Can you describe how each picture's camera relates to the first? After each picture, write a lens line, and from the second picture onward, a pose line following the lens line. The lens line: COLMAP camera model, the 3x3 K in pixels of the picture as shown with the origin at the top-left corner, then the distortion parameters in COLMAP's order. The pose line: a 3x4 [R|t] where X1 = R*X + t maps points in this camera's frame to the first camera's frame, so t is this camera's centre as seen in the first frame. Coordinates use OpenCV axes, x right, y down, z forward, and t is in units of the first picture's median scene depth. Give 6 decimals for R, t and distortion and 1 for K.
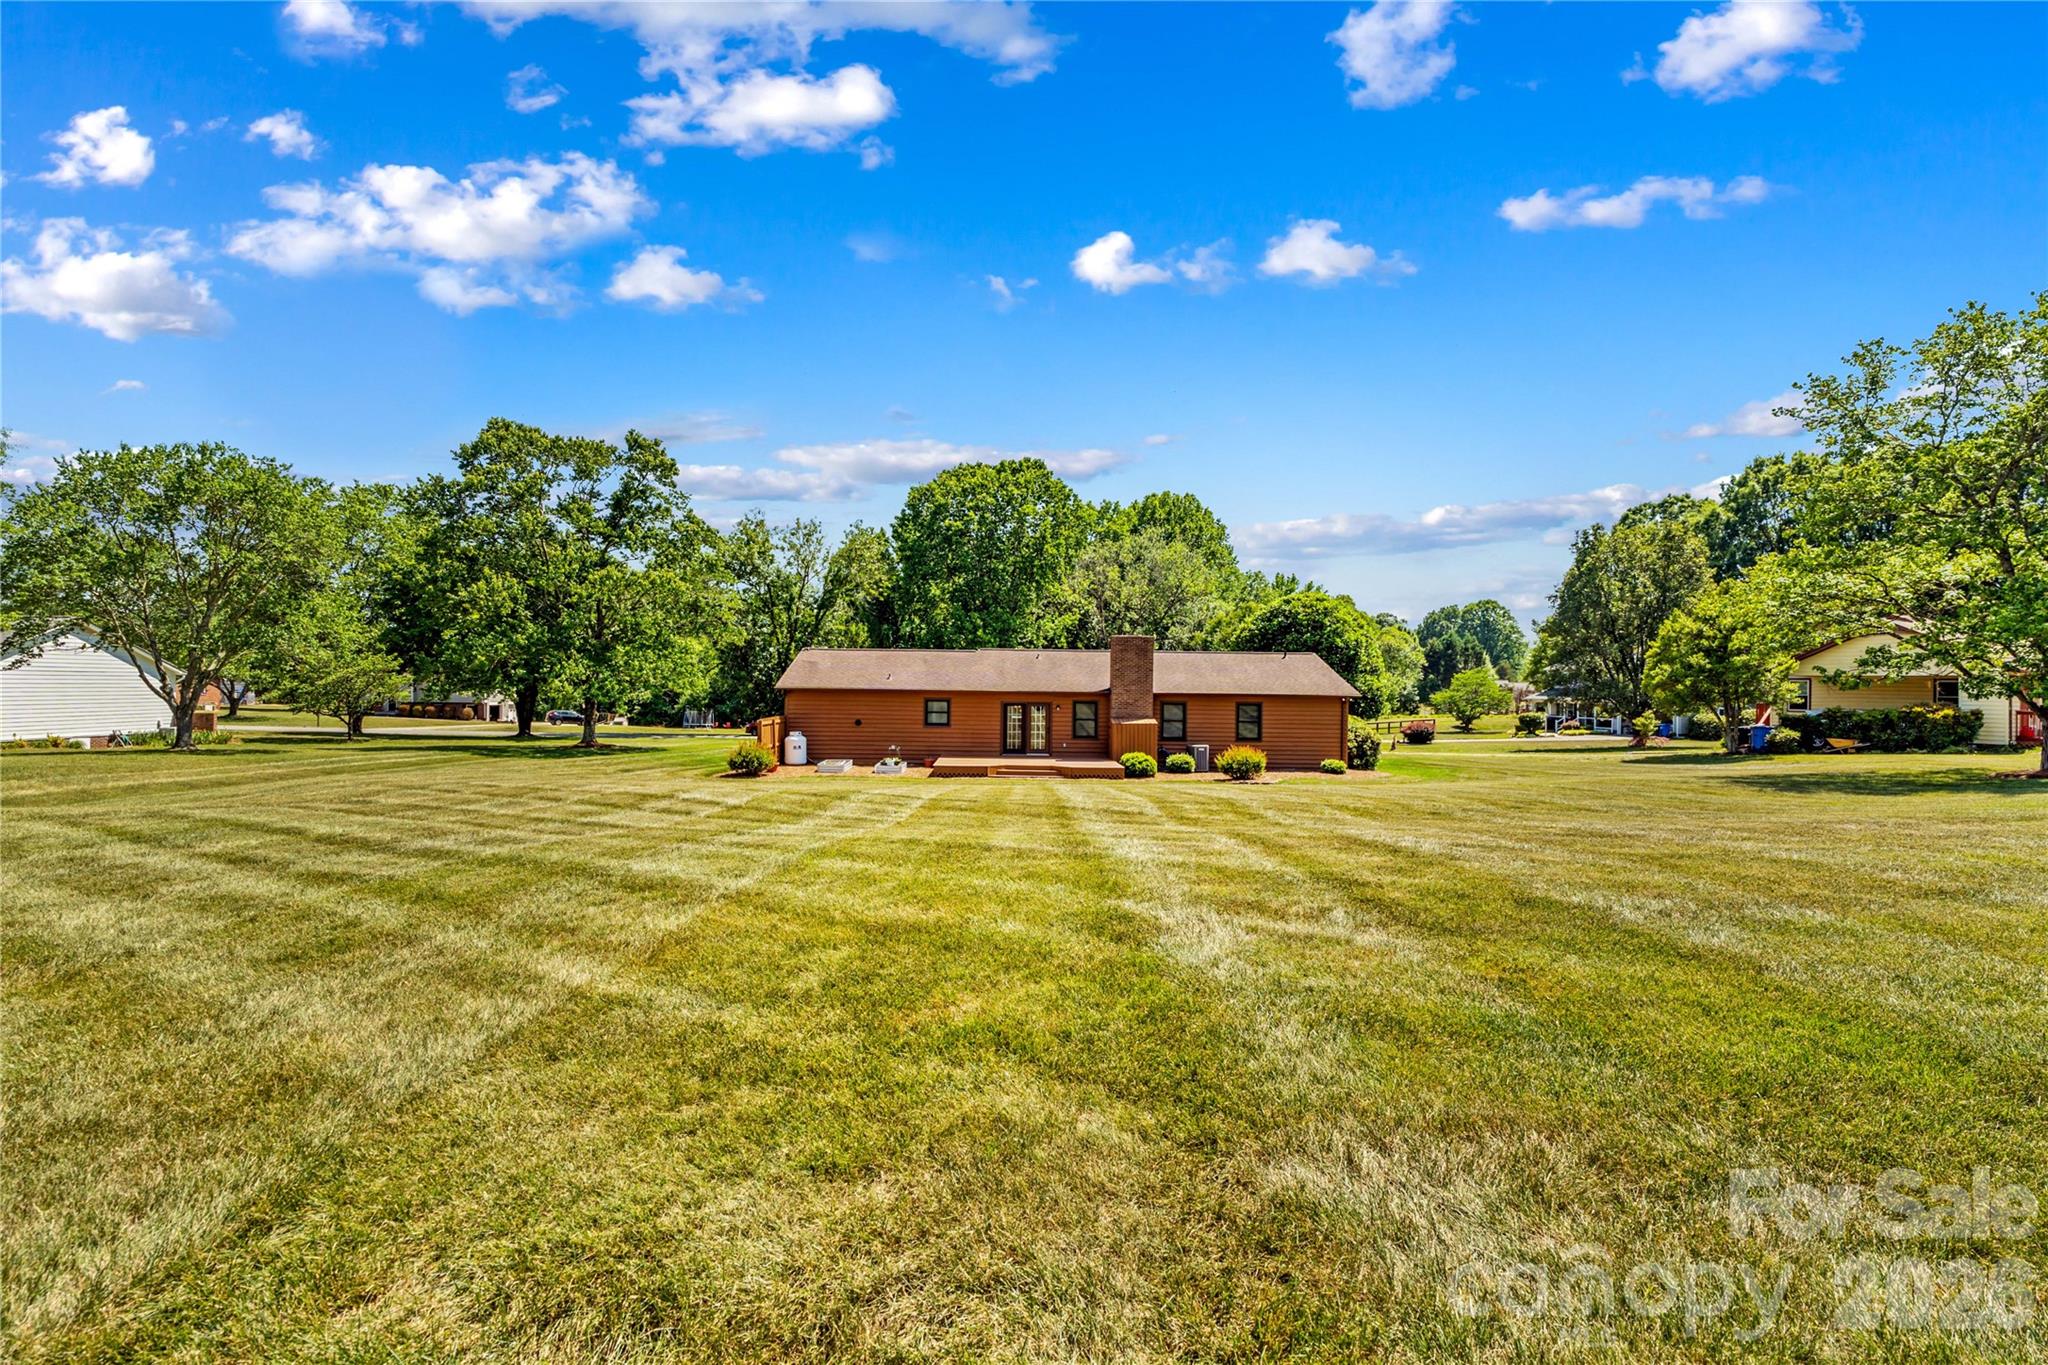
lens RADIAL K [[985.0, 0, 1029.1], [0, 985.0, 693.5], [0, 0, 1]] dist [-0.002286, 0.000422]
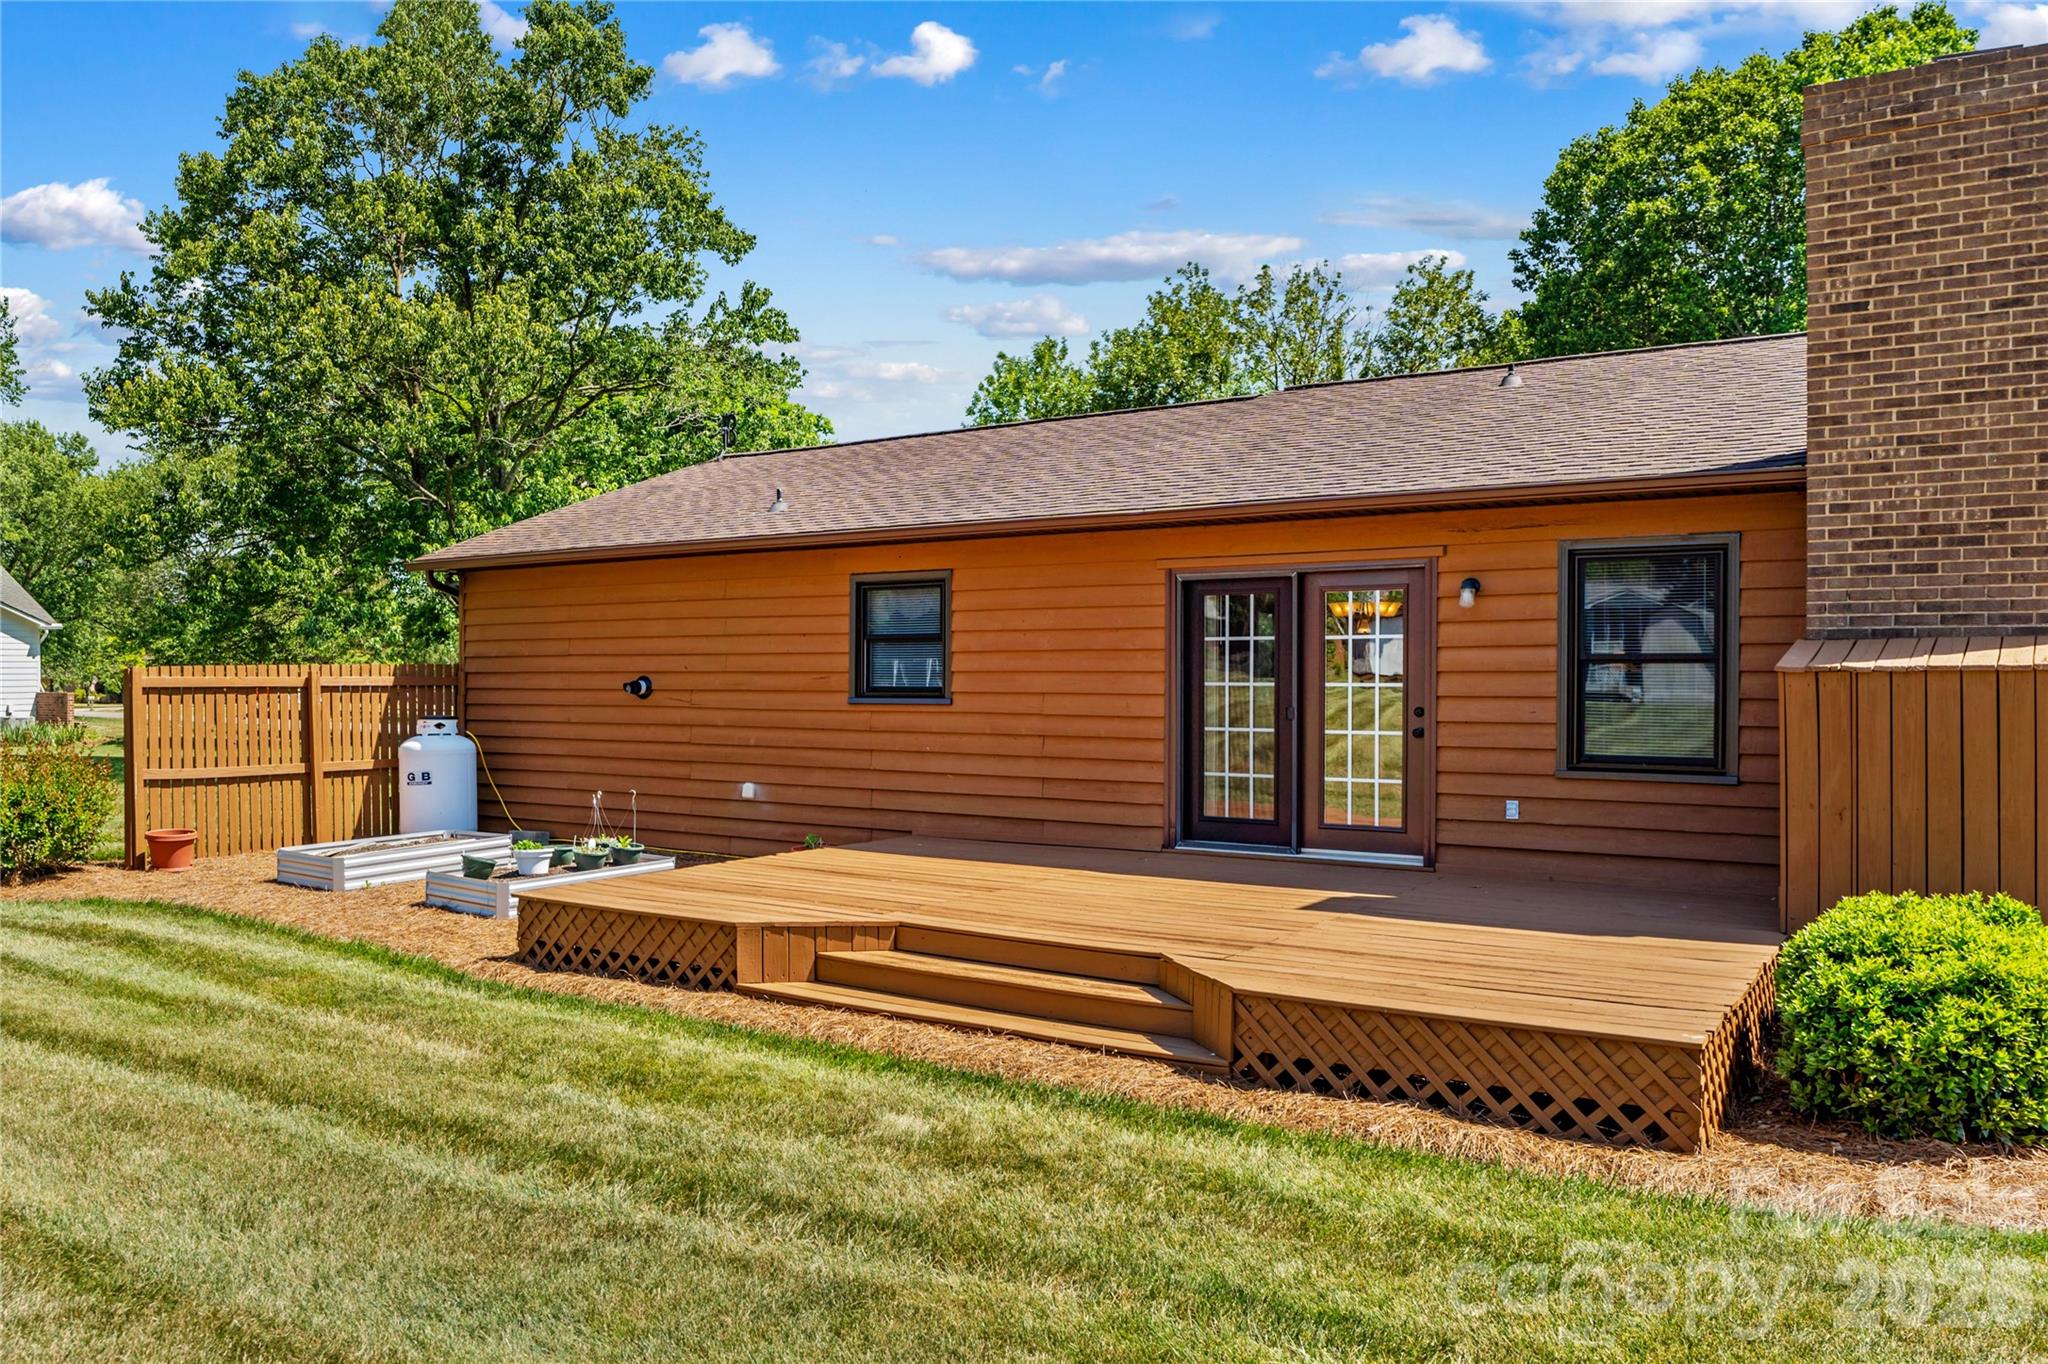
lens RADIAL K [[1548.0, 0, 858.2], [0, 1548.0, 688.1], [0, 0, 1]] dist [-0.028239, -0.001432]
pose [[0.774317, -0.009334, -0.632729, 0.098700], [0.003989, 0.999943, -0.009870, 0.028187], [0.632785, 0.005119, 0.774311, 0.608898]]
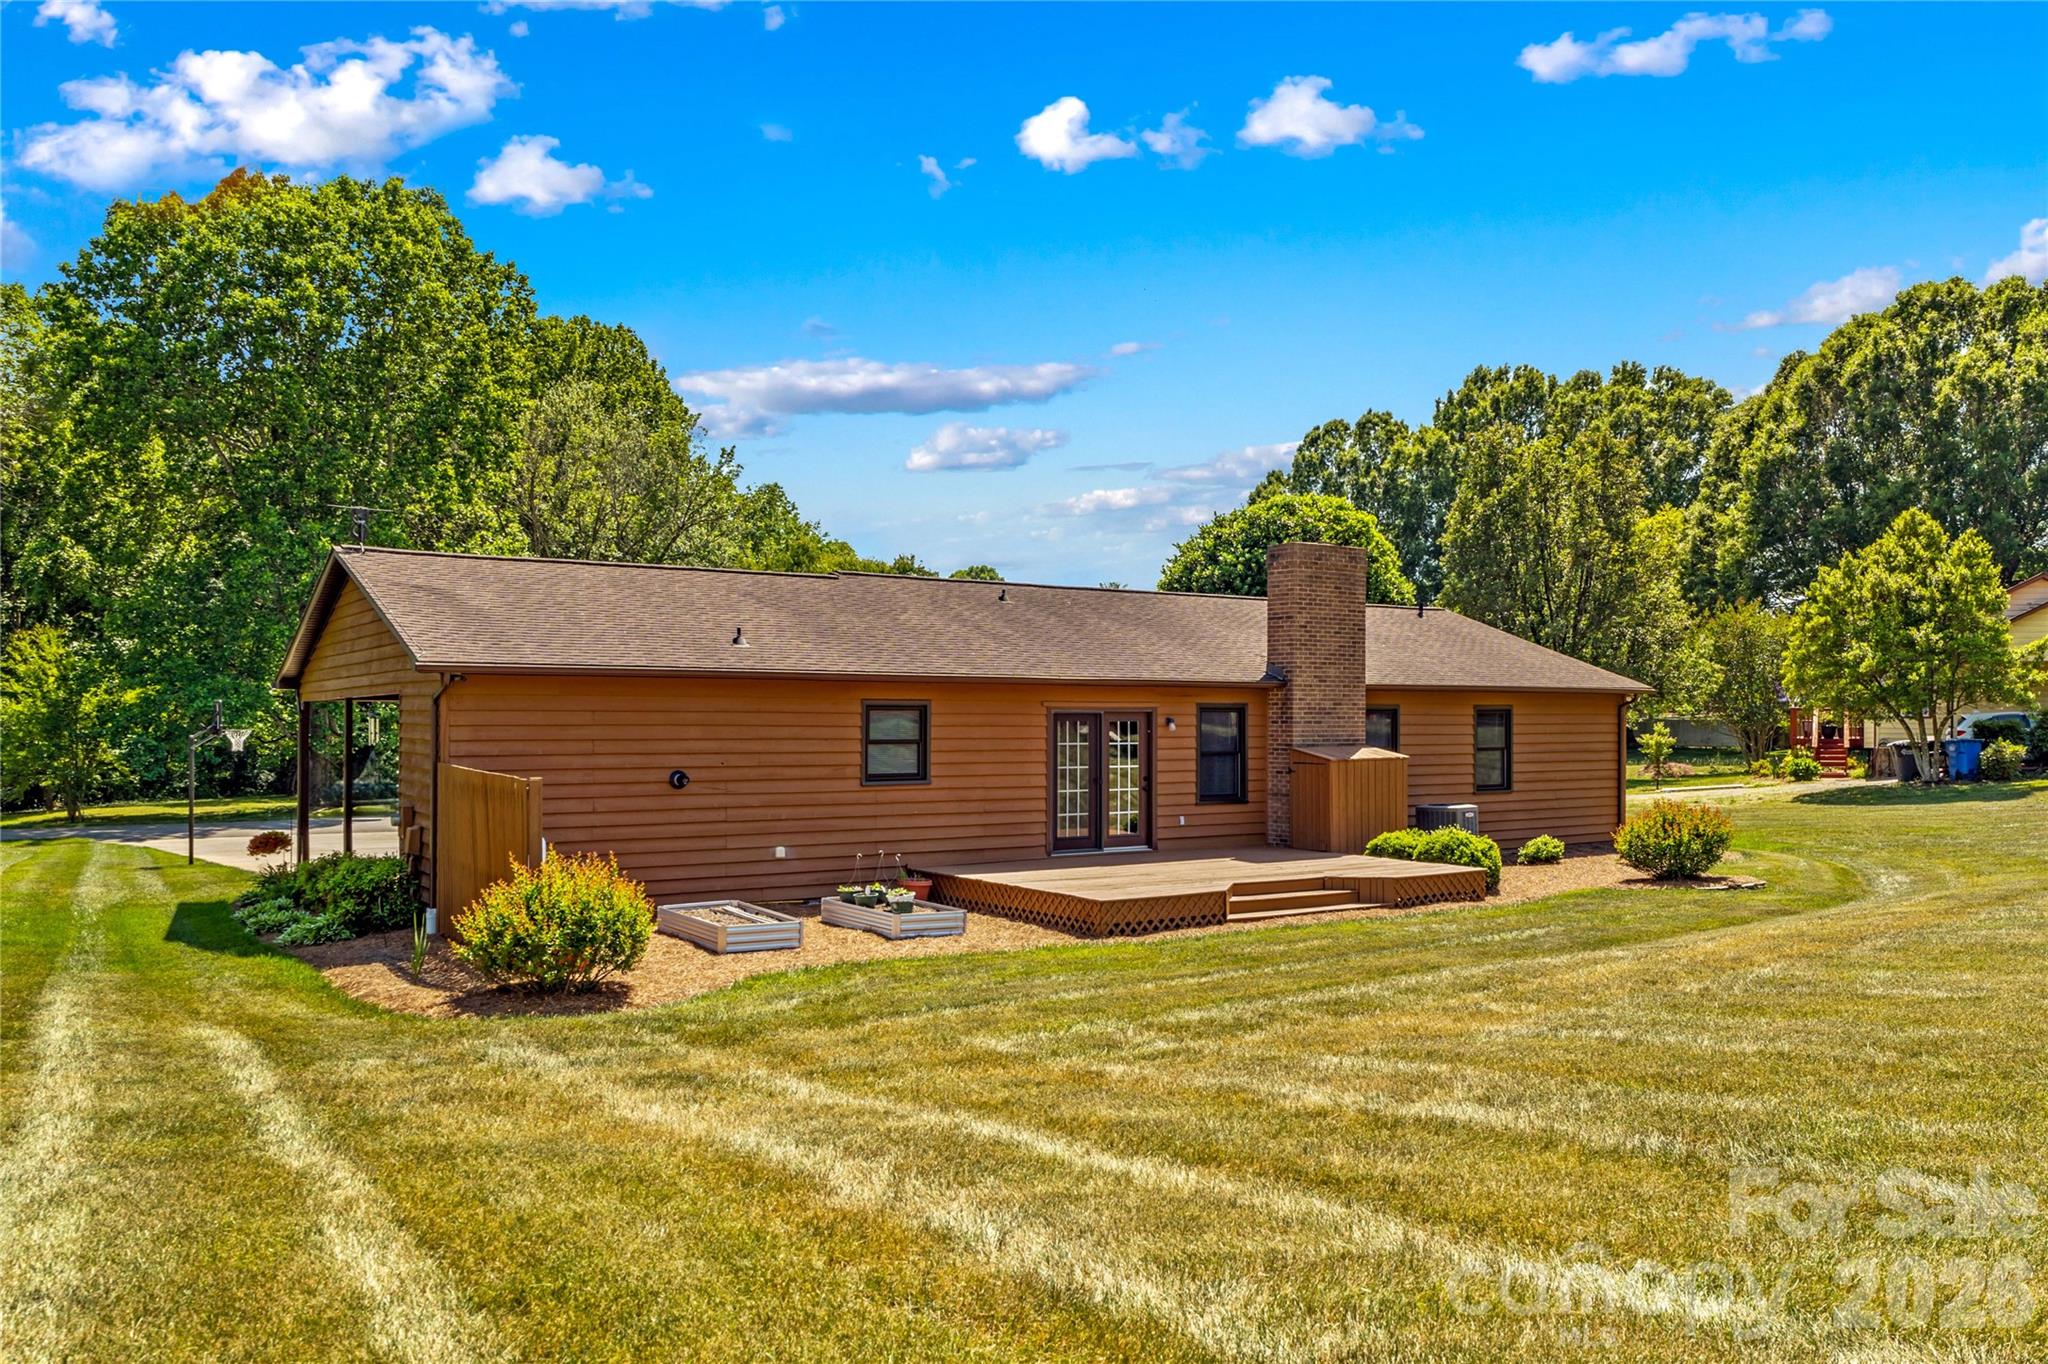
lens RADIAL K [[1623.2, 0, 1086.1], [0, 1623.2, 710.2], [0, 0, 1]] dist [0.003898, 0.001863]
pose [[0.826002, -0.009490, 0.563588, -0.297761], [0.013472, 0.999905, -0.002908, 0.008820], [-0.563507, 0.009995, 0.826051, 0.417653]]
